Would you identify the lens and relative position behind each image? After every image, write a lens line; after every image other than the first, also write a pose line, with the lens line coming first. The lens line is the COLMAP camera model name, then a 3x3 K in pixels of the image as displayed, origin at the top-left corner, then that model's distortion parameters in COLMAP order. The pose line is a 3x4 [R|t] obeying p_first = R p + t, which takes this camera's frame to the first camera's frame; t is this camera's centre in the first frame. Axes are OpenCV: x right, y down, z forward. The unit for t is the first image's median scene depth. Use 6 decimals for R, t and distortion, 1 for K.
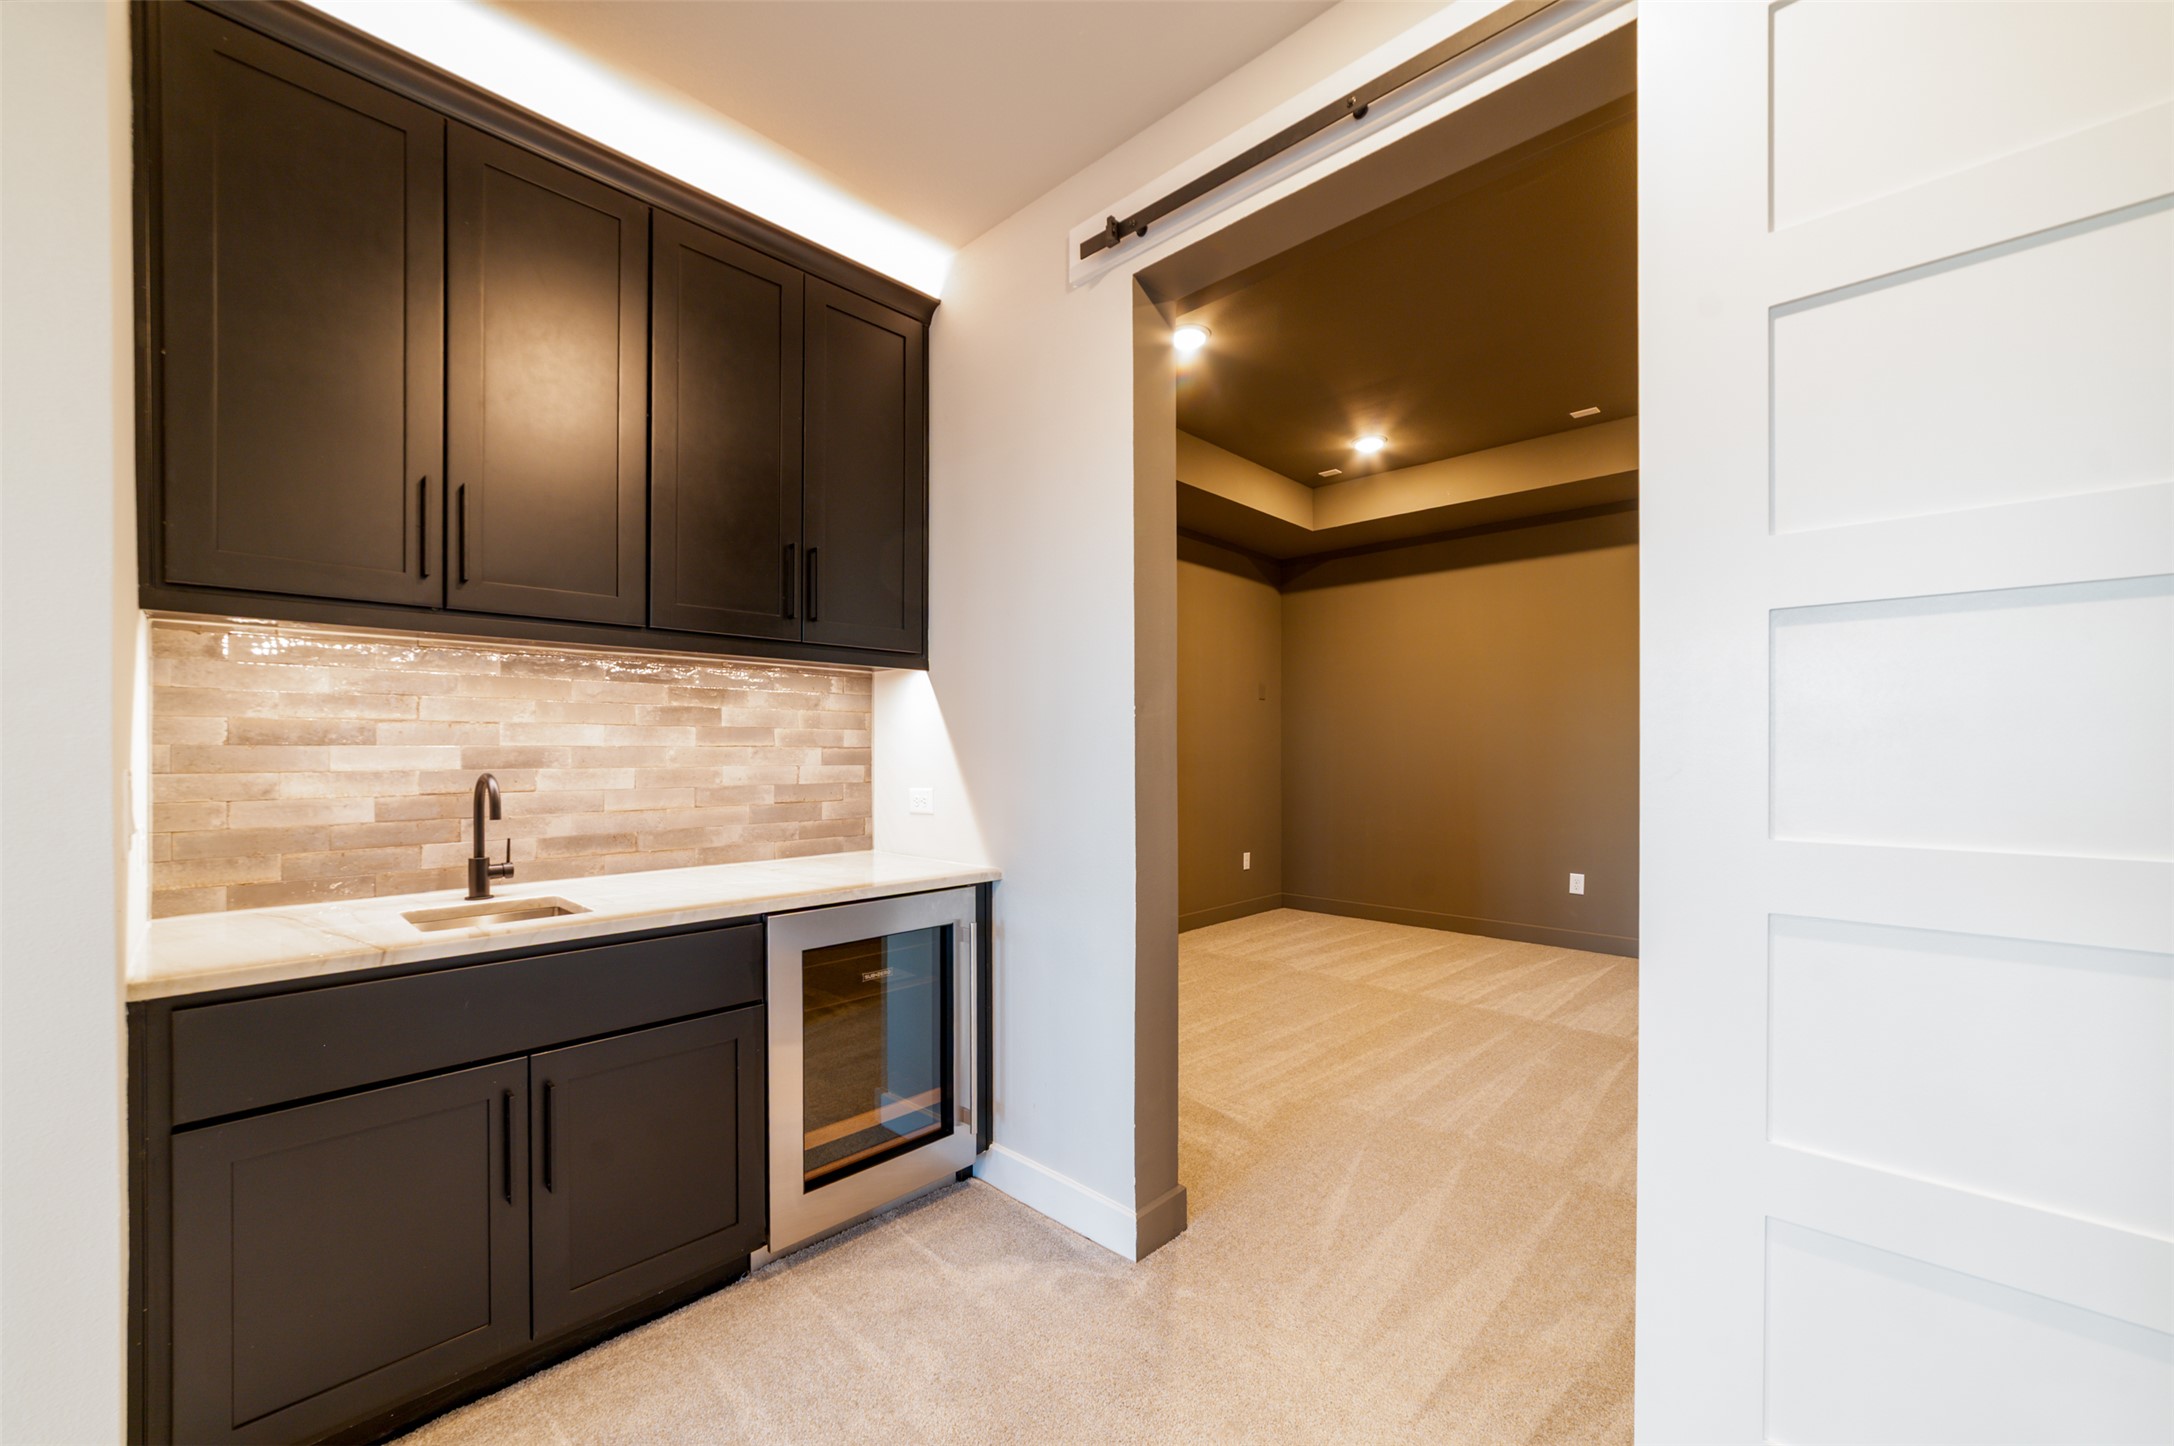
lens RADIAL K [[851.9, 0, 1087.4], [0, 851.9, 740.3], [0, 0, 1]] dist [-0.004089, -0.000096]
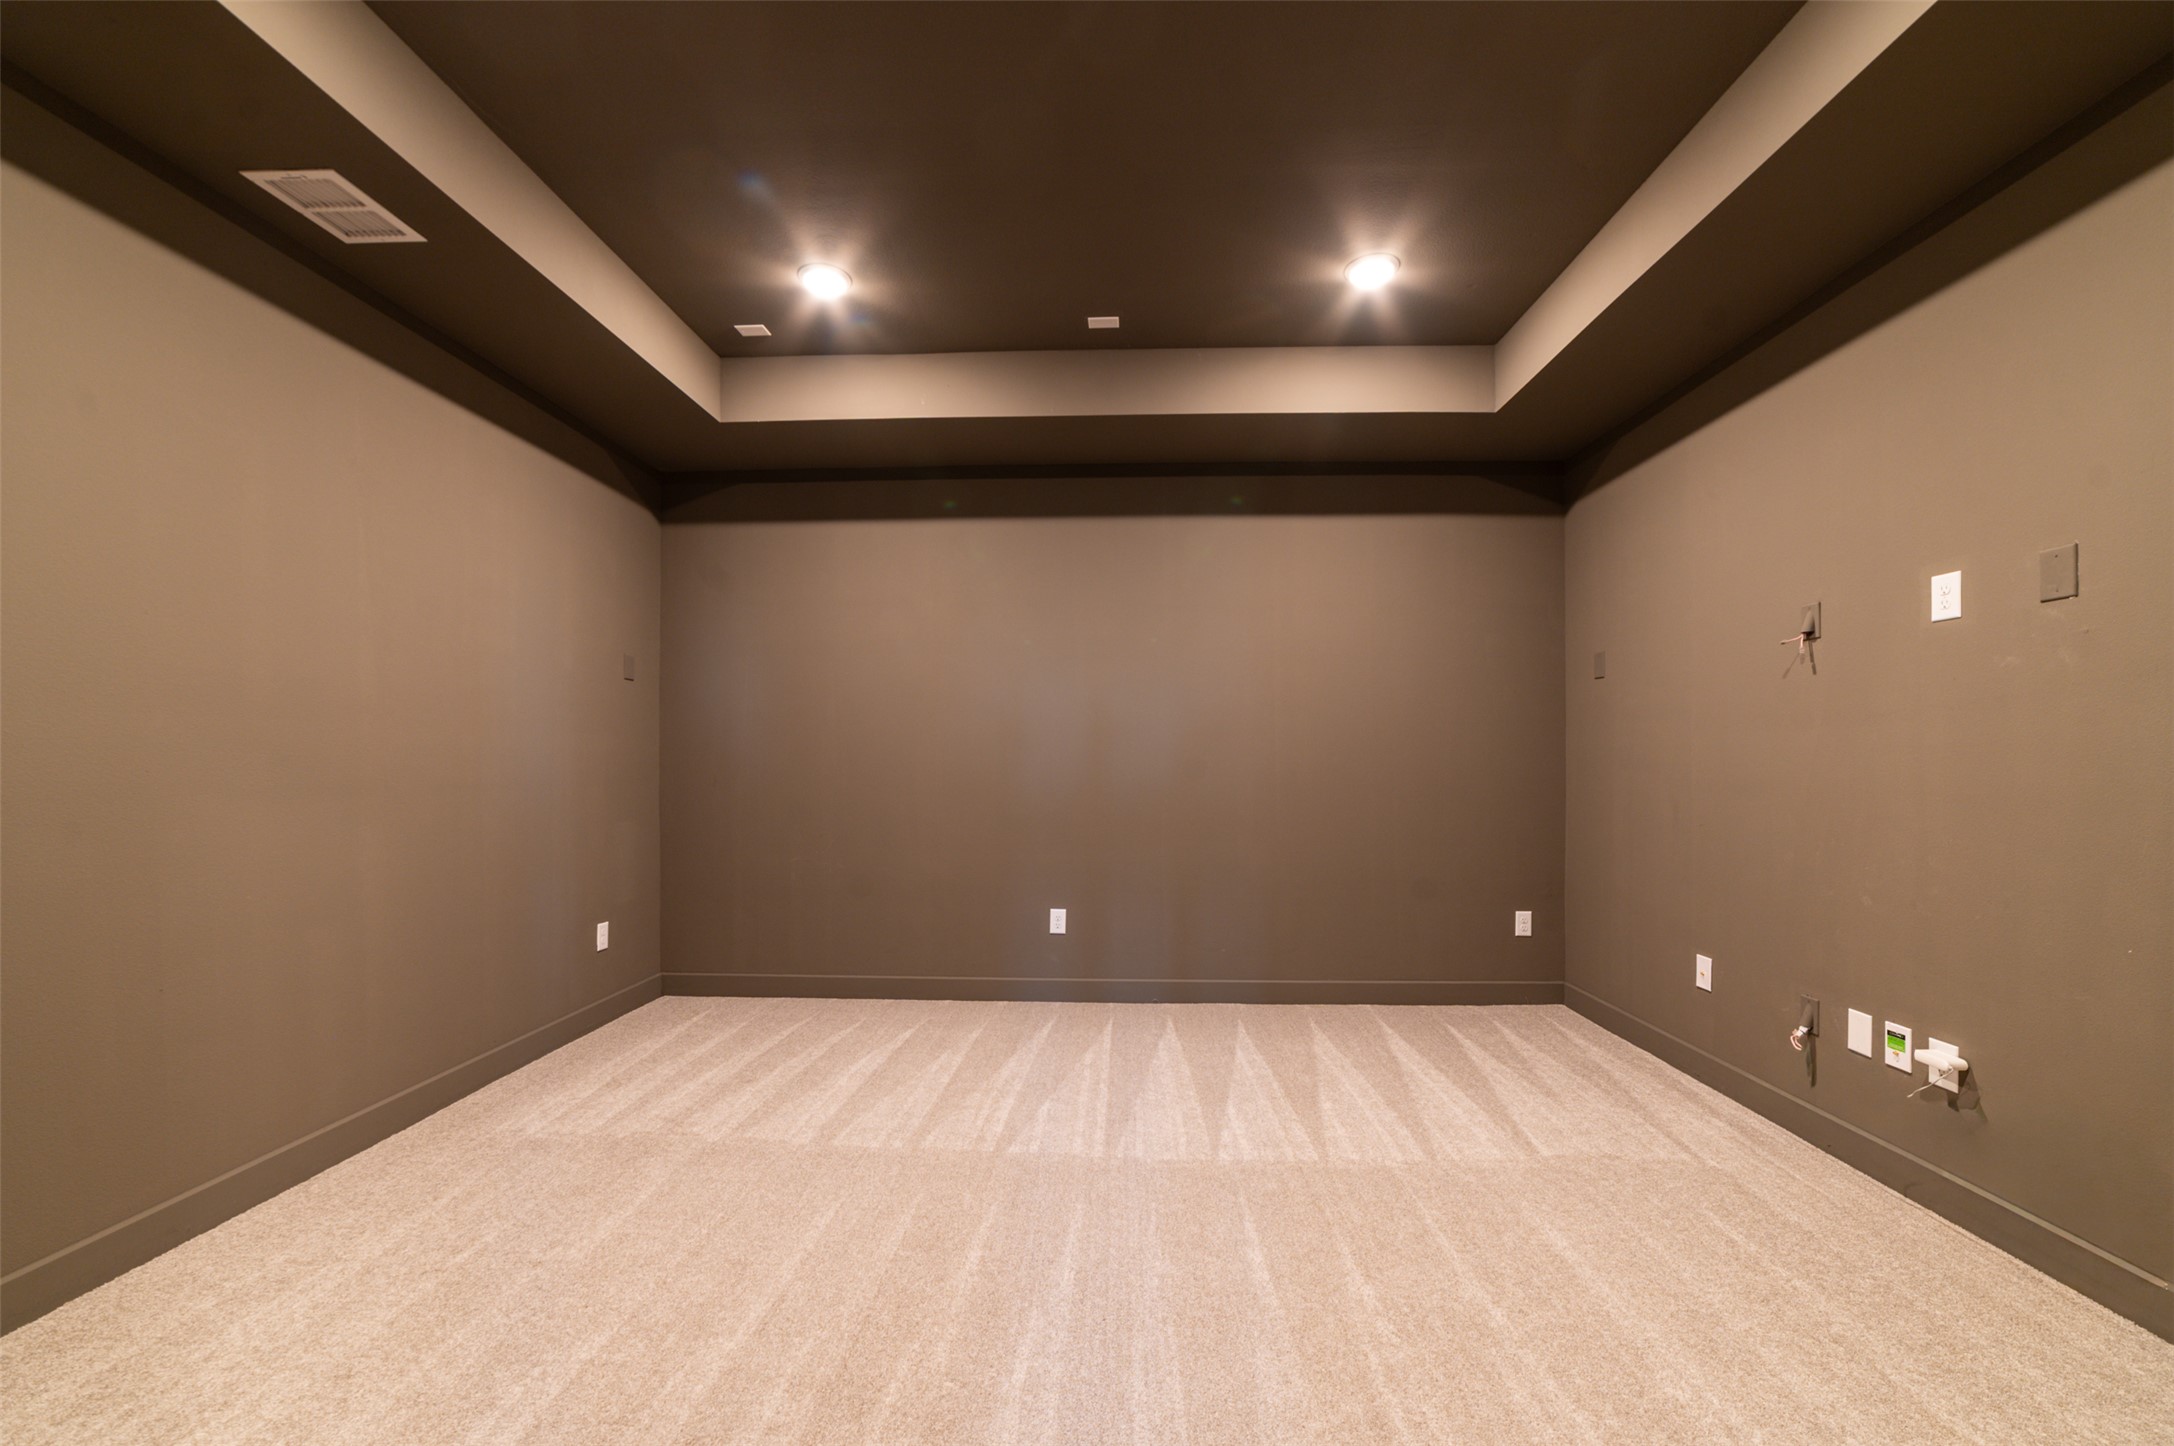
lens RADIAL K [[851.9, 0, 1086.1], [0, 851.9, 755.0], [0, 0, 1]] dist [-0.004089, -0.000096]
pose [[0.757169, -0.000150, 0.653219, 0.063356], [-0.003321, 0.999986, 0.004079, 0.004897], [-0.653210, -0.005258, 0.757158, 0.392334]]
